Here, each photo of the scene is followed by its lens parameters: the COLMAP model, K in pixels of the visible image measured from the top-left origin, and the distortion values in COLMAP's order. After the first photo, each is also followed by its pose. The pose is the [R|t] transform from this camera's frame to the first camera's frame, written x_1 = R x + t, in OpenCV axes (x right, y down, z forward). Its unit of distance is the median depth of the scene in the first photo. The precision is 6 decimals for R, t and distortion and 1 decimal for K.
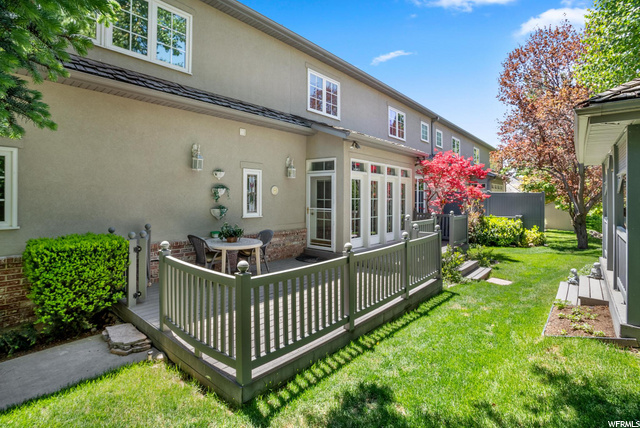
lens RADIAL K [[320.2, 0, 316.3], [0, 320.2, 203.1], [0, 0, 1]] dist [-0.066096, 0.031449]
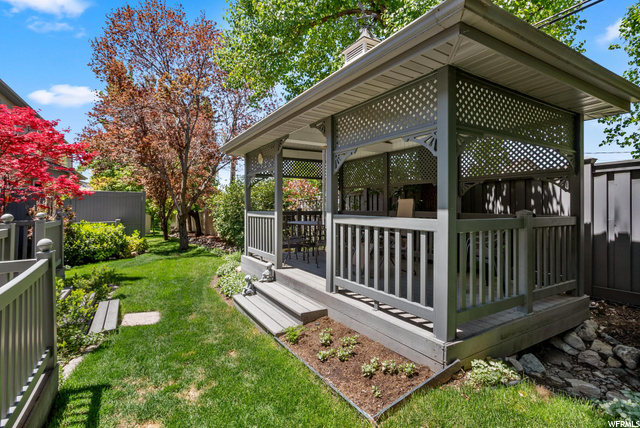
lens RADIAL K [[320.2, 0, 316.3], [0, 320.2, 203.1], [0, 0, 1]] dist [-0.066096, 0.031449]
pose [[0.337720, 0.001222, 0.941246, 0.063036], [0.025977, 0.999606, -0.010618, 0.020239], [-0.940888, 0.028036, 0.337555, 0.258608]]
